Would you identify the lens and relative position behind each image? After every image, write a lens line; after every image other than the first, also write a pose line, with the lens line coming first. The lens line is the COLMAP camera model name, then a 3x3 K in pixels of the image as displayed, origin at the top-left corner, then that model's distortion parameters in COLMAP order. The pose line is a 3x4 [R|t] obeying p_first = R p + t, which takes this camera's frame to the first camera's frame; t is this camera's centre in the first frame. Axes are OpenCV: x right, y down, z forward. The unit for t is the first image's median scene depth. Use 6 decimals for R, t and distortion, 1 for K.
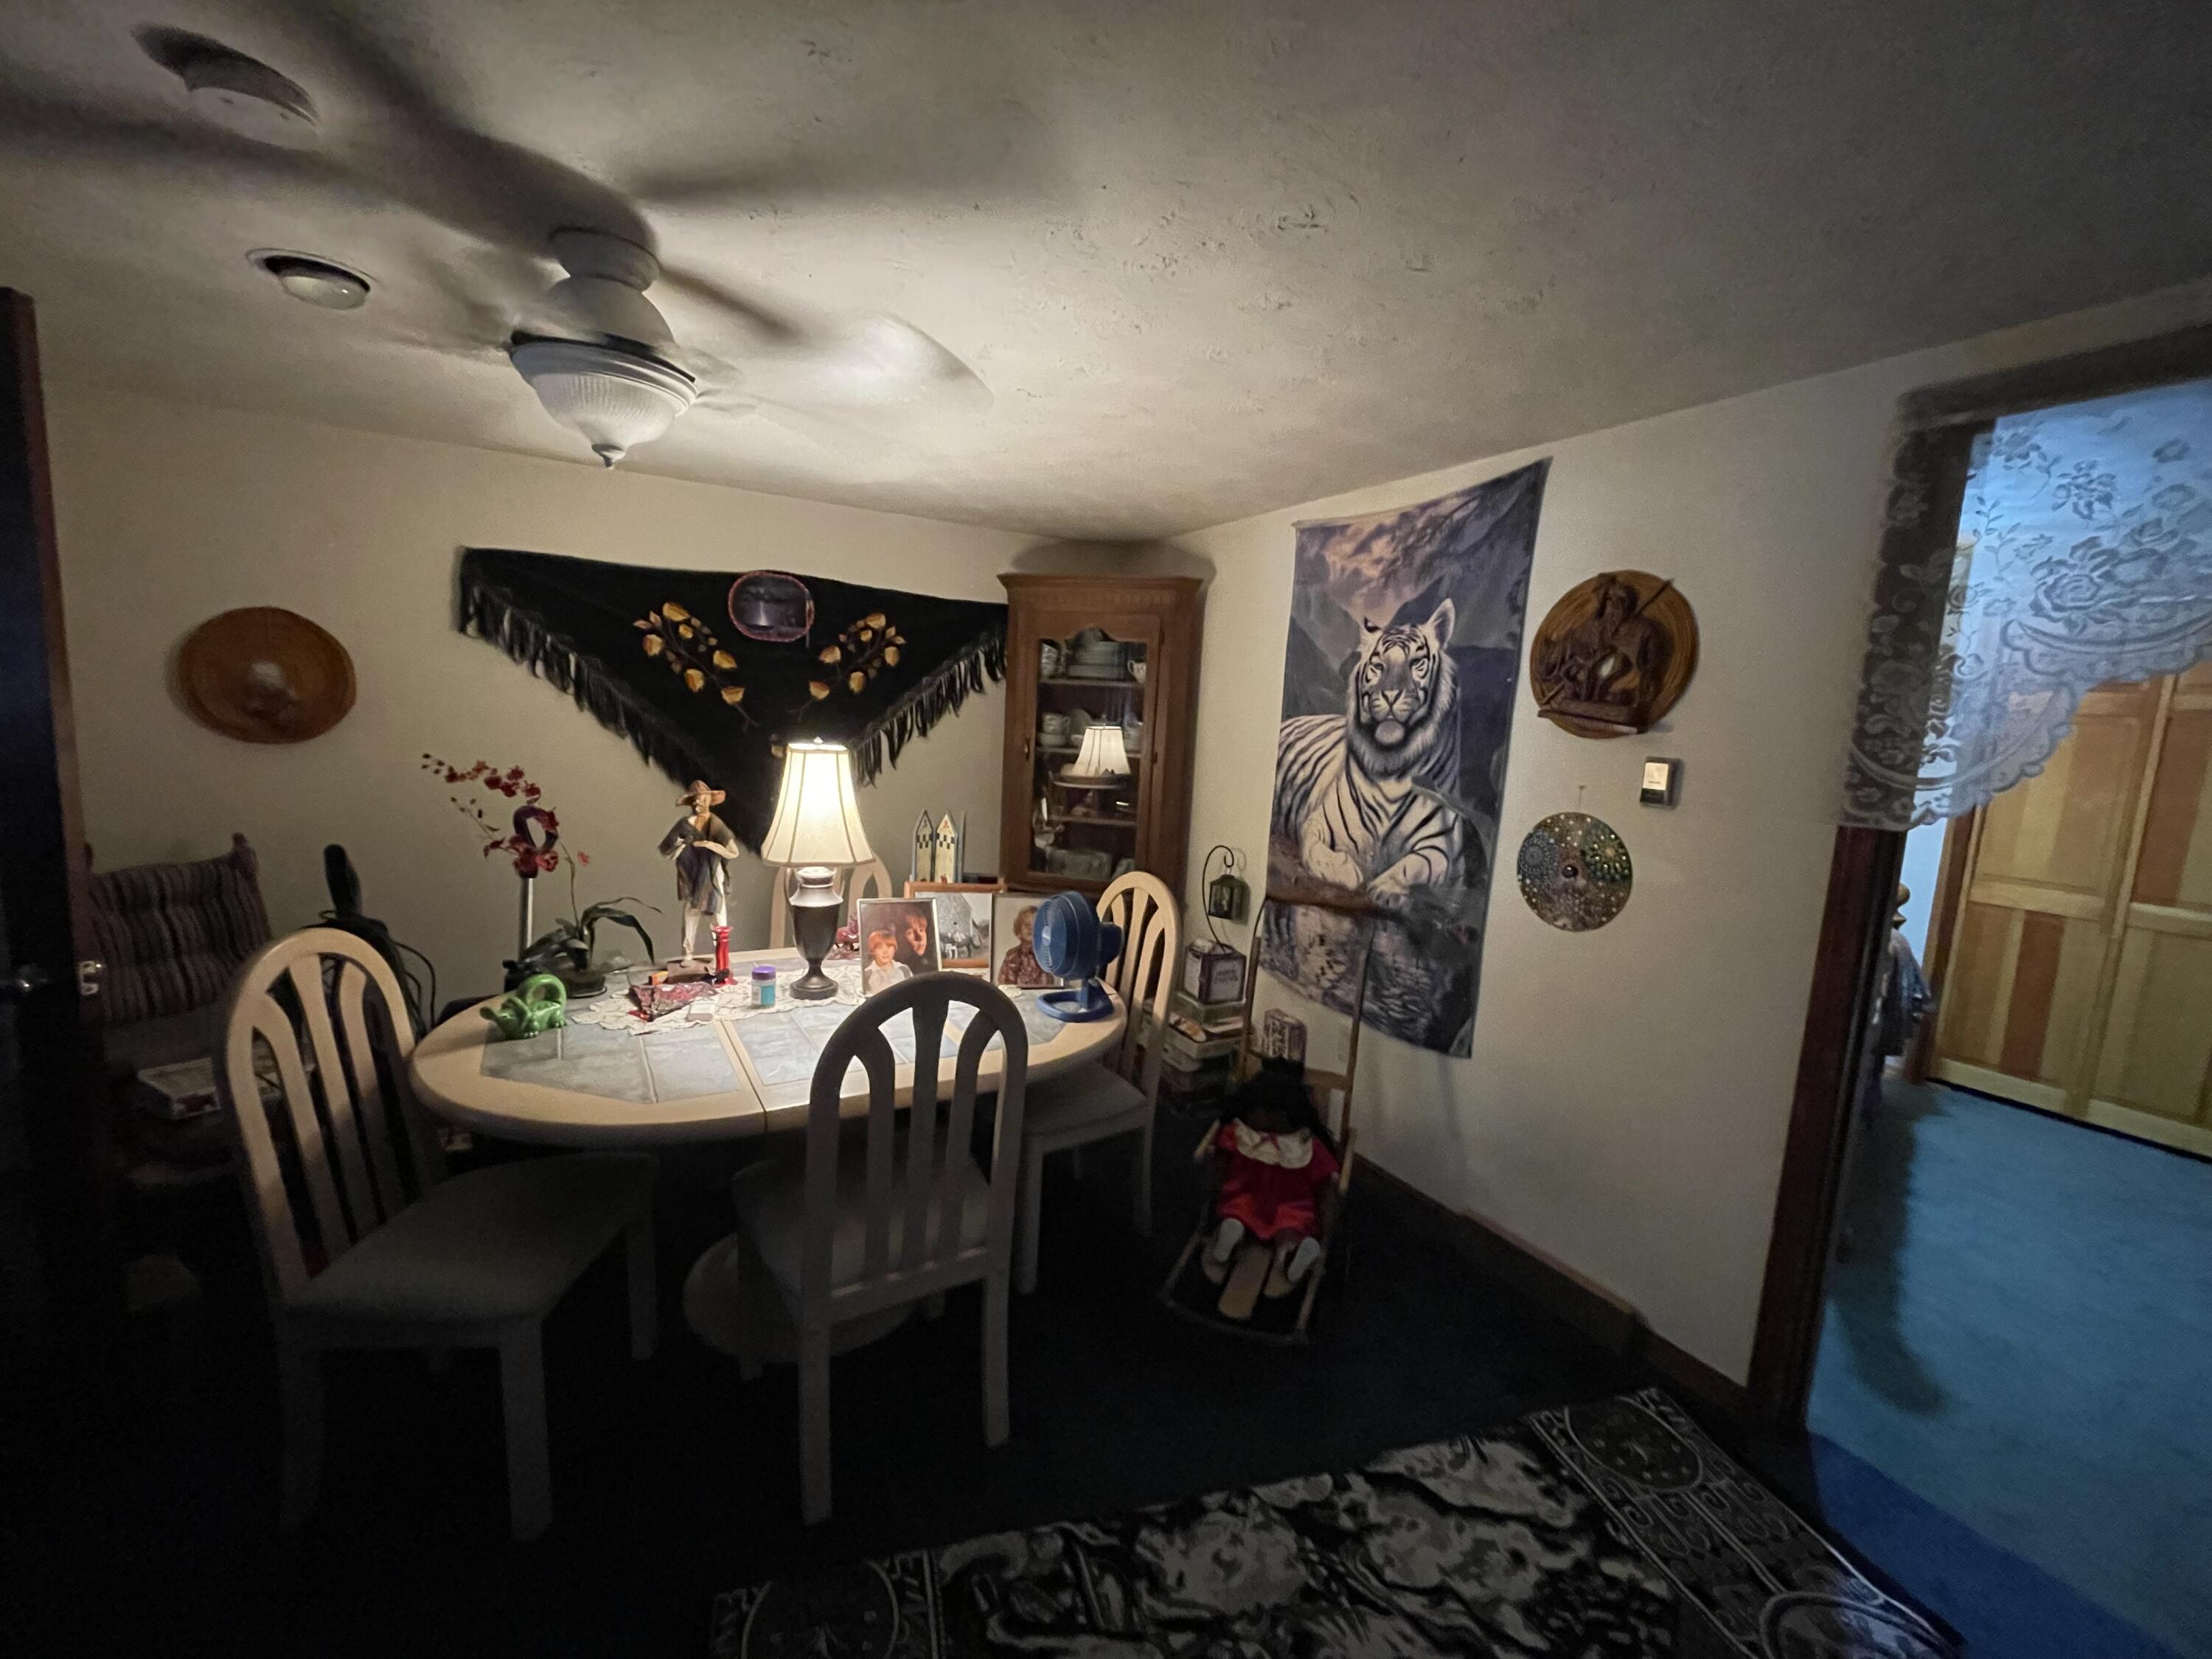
lens RADIAL K [[881.1, 0, 1107.4], [0, 881.1, 830.7], [0, 0, 1]] dist [-0.000545, 0.000120]
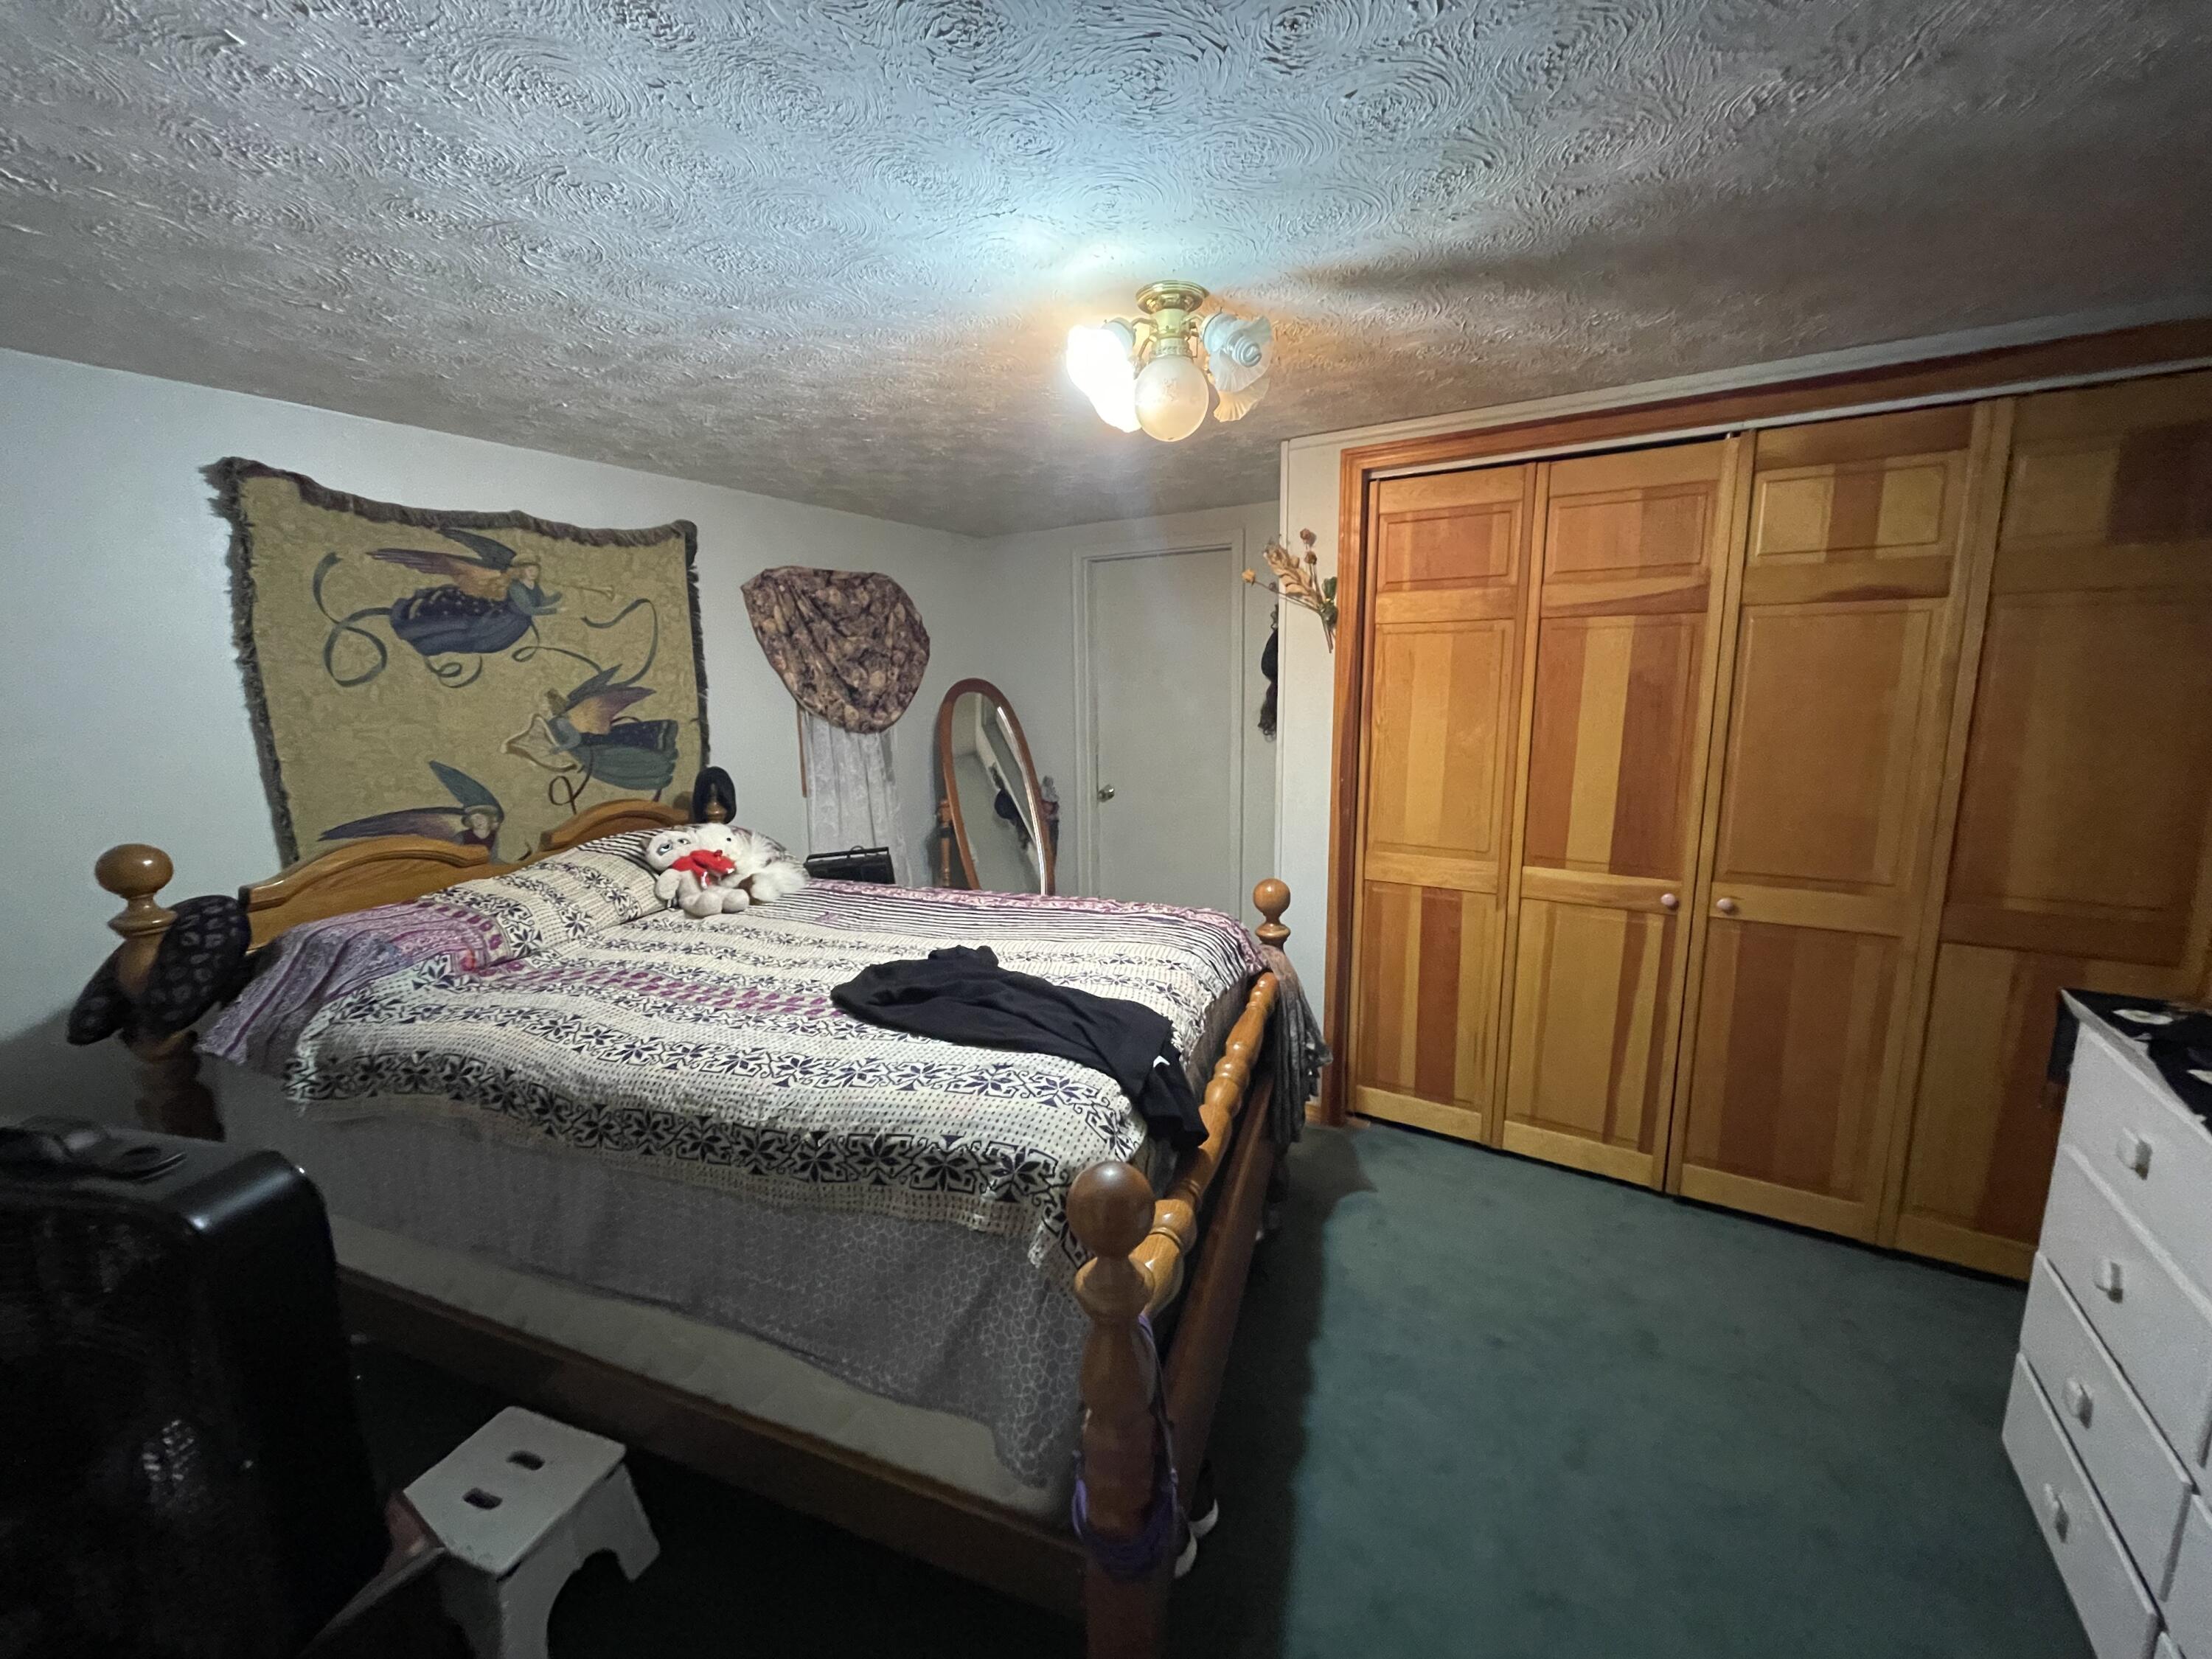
lens RADIAL K [[881.1, 0, 1105.2], [0, 881.1, 825.0], [0, 0, 1]] dist [-0.000545, 0.000120]
pose [[0.898719, -0.139342, 0.415797, 0.503829], [0.116154, 0.989948, 0.080692, -0.052294], [-0.422861, -0.024223, 0.905871, 0.443911]]
